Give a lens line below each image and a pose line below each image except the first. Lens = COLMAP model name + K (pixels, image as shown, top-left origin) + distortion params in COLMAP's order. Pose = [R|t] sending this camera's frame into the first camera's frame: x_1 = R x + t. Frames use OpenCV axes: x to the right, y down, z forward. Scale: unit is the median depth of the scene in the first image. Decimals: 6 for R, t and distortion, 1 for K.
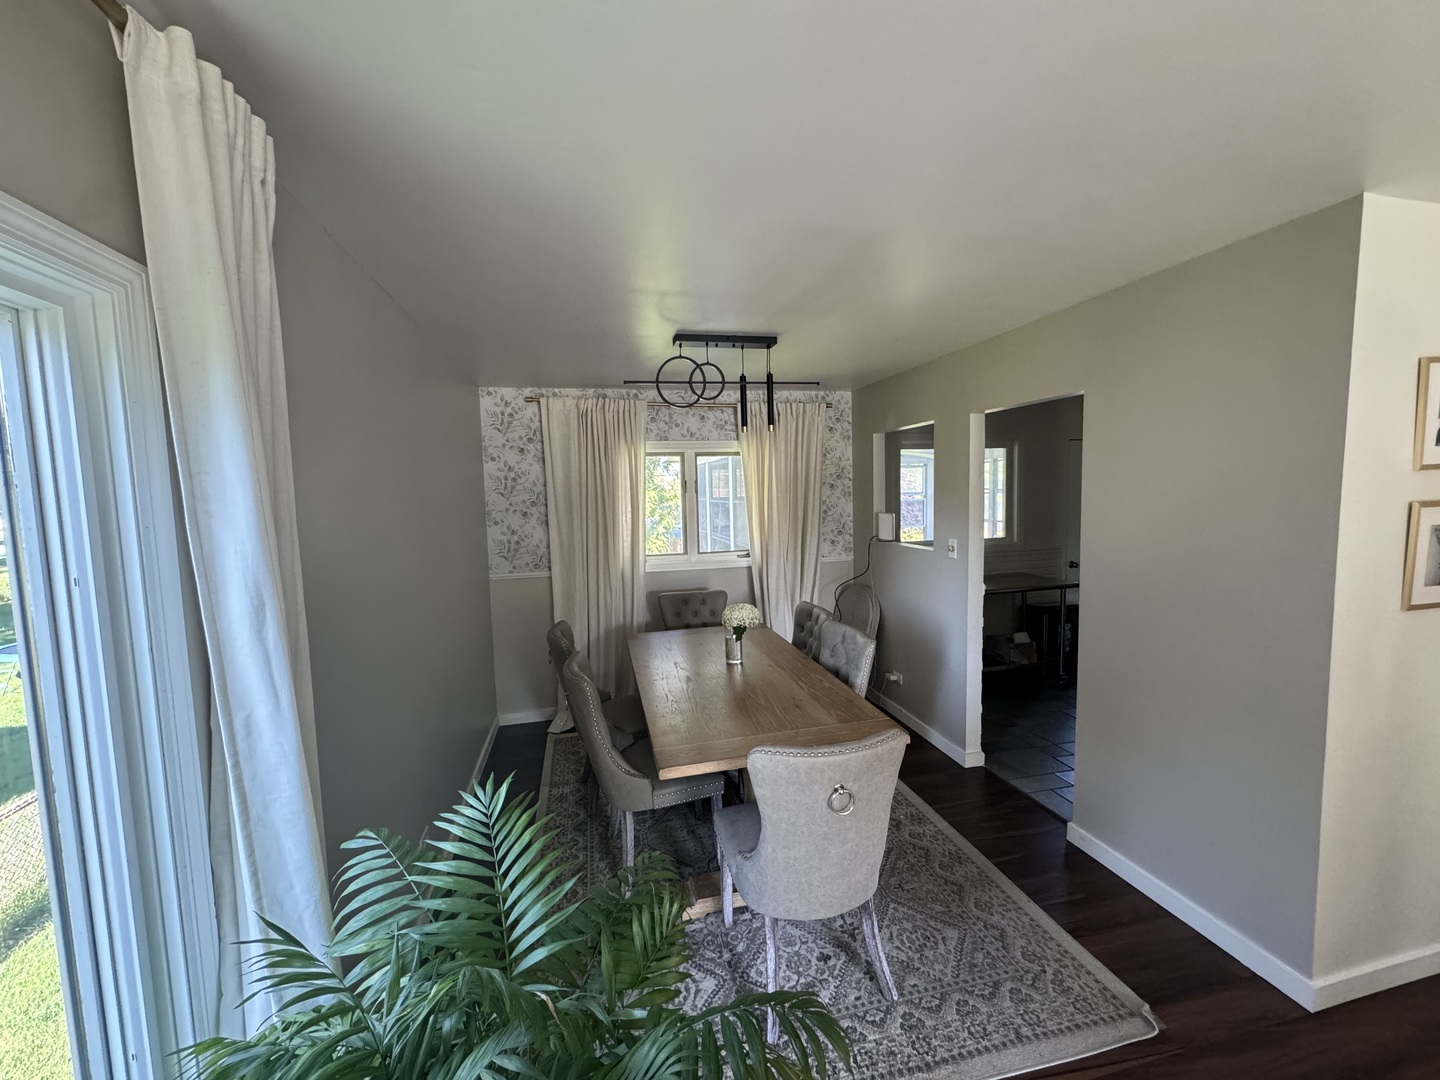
lens RADIAL K [[580.2, 0, 717.5], [0, 580.2, 540.4], [0, 0, 1]] dist [-0.000981, -0.000004]
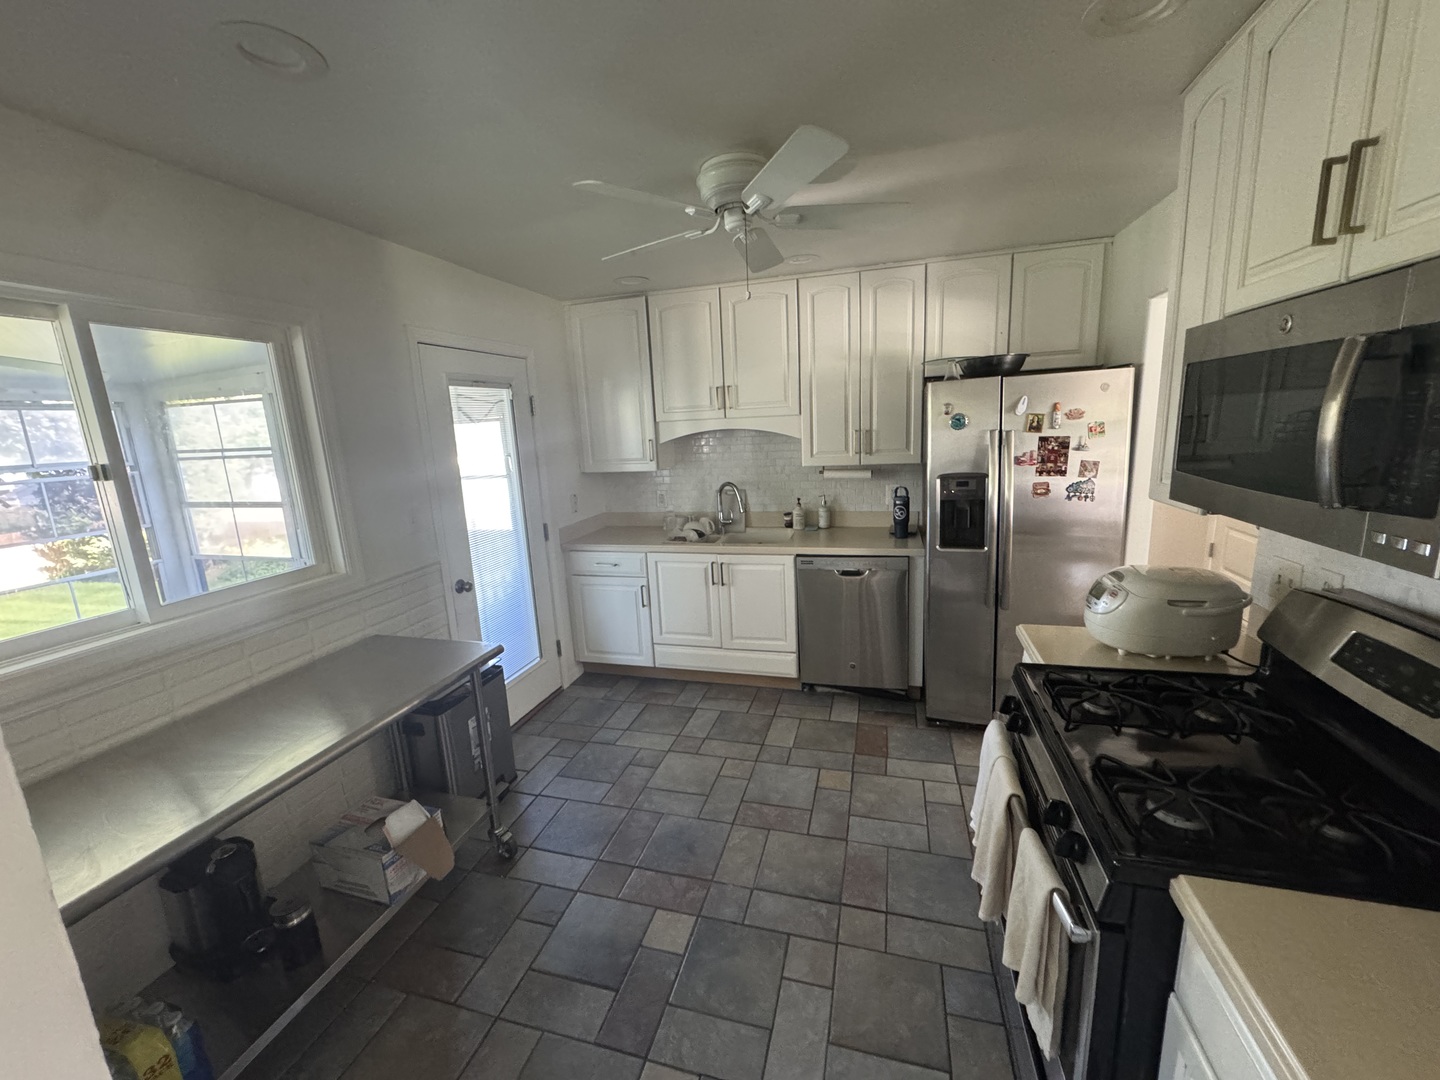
lens RADIAL K [[580.2, 0, 717.3], [0, 580.2, 538.3], [0, 0, 1]] dist [-0.000981, -0.000004]
pose [[0.483929, -0.166116, 0.859196, 0.300760], [0.105917, 0.985719, 0.130922, -0.050984], [-0.868674, 0.027646, 0.494612, 0.579455]]
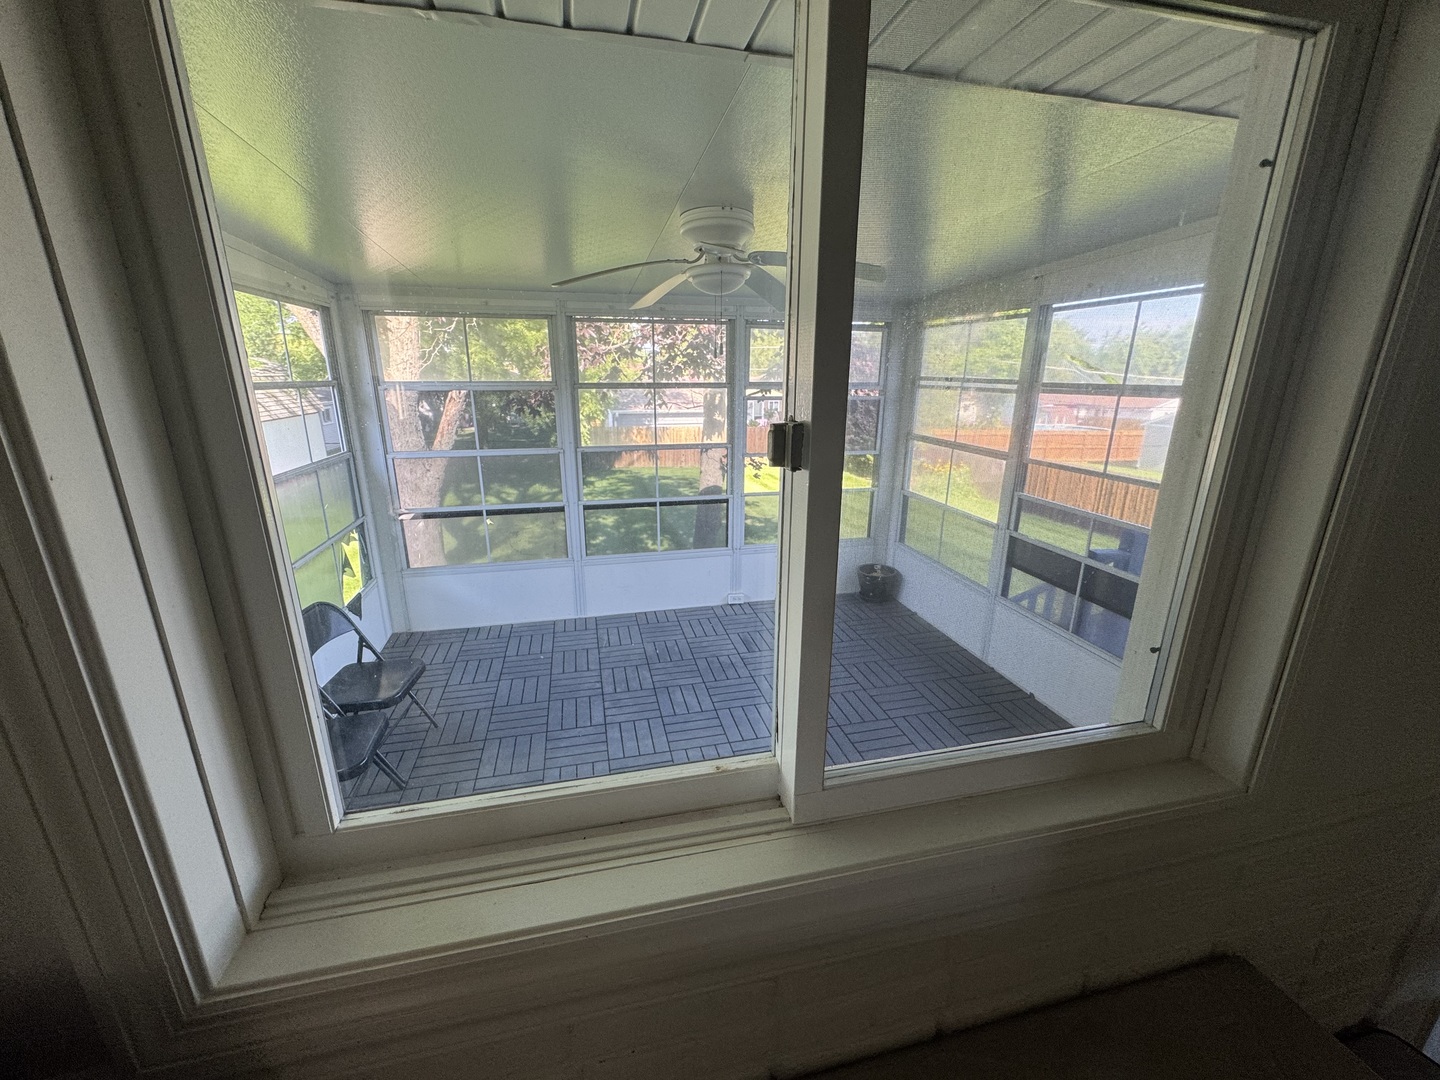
lens RADIAL K [[580.2, 0, 719.1], [0, 580.2, 540.9], [0, 0, 1]] dist [-0.000981, -0.000004]
pose [[0.999374, 0.030723, 0.017548, 0.344573], [-0.033635, 0.978862, 0.201739, -0.066132], [-0.010979, -0.202203, 0.979282, 0.724348]]
